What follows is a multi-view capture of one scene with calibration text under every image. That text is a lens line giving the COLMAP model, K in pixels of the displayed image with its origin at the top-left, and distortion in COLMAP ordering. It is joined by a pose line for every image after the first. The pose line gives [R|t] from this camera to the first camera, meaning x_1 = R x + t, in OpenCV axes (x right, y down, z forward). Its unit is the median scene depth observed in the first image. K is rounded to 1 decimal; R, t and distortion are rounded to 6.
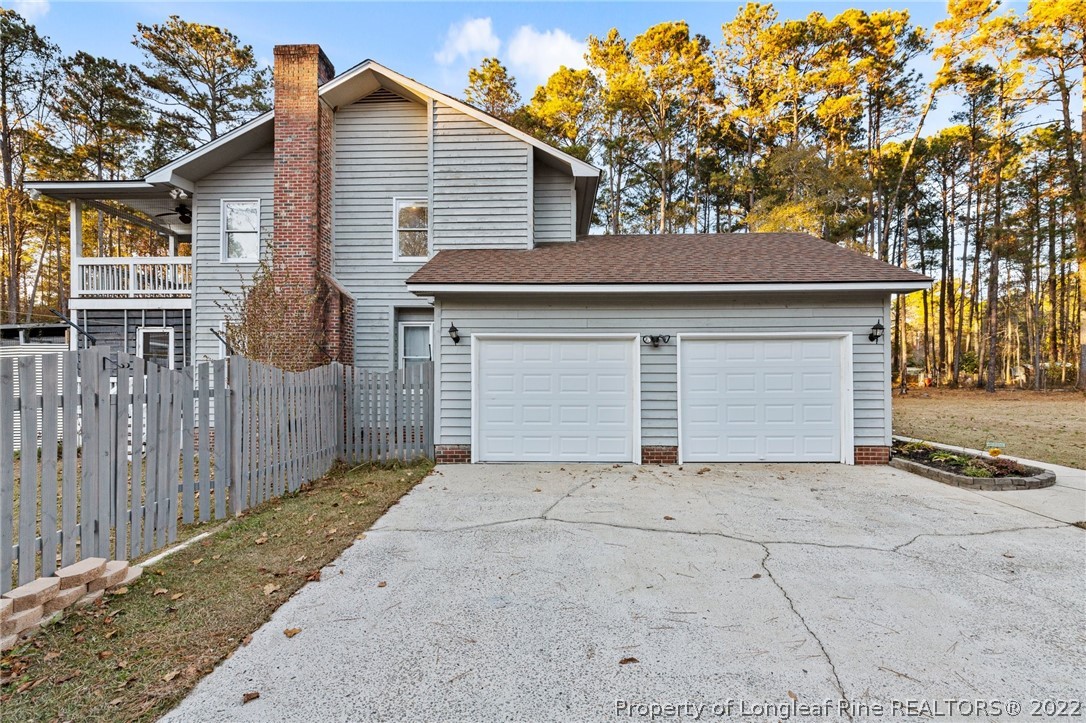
lens RADIAL K [[477.7, 0, 543.0], [0, 477.7, 378.9], [0, 0, 1]] dist [-0.001662, -0.000611]
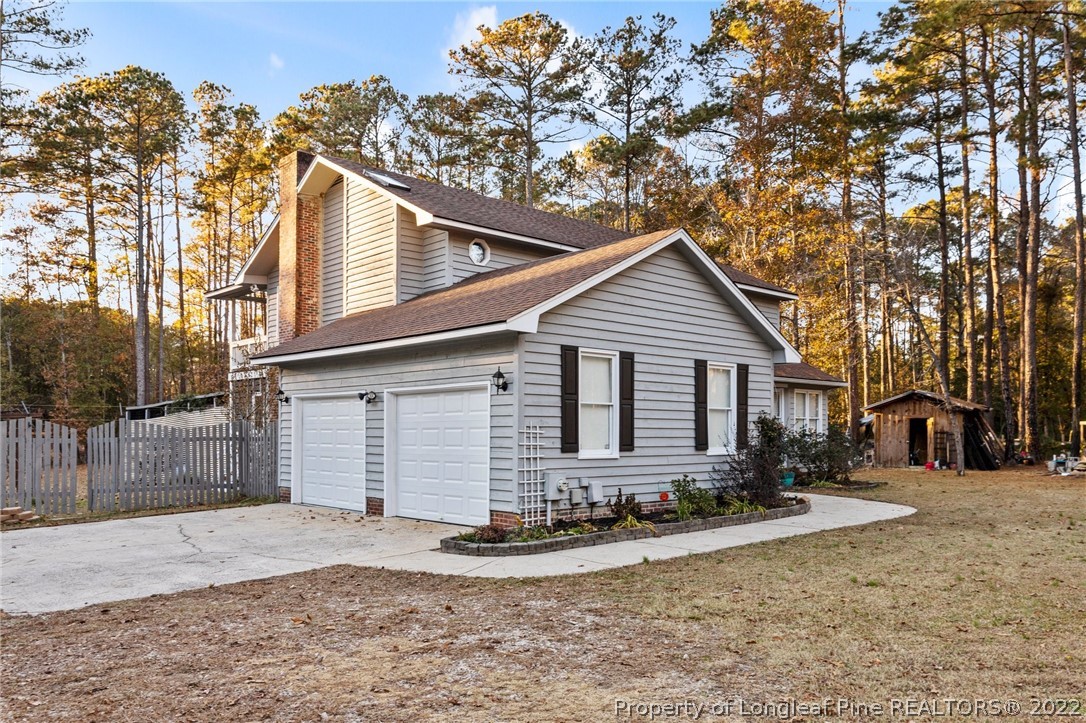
lens RADIAL K [[810.6, 0, 543.9], [0, 810.6, 434.4], [0, 0, 1]] dist [0.000668, 0.000611]
pose [[0.703330, 0.002583, -0.710858, 1.337884], [0.003010, 0.999974, 0.006611, -0.007127], [0.710857, -0.006789, 0.703304, 0.014532]]
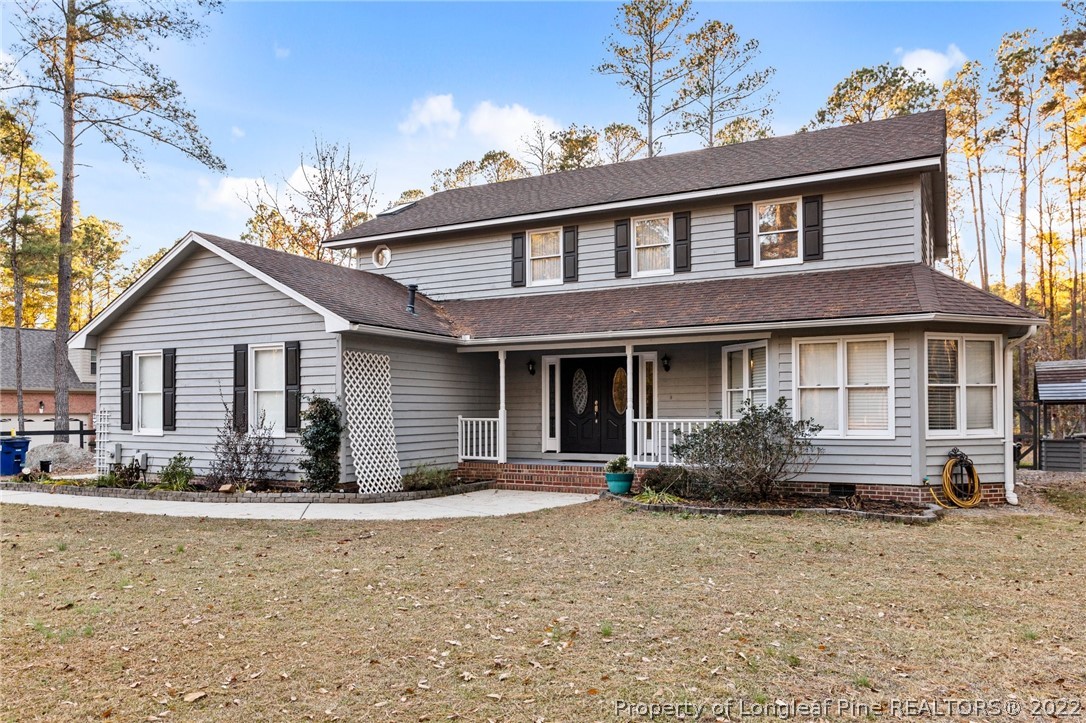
lens RADIAL K [[822.0, 0, 543.5], [0, 822.0, 421.7], [0, 0, 1]] dist [0.004620, -0.001408]
pose [[-0.452953, -0.004538, -0.891523, 1.607317], [0.002700, 0.999975, -0.006462, 0.024528], [0.891530, -0.005334, -0.452930, 2.416009]]
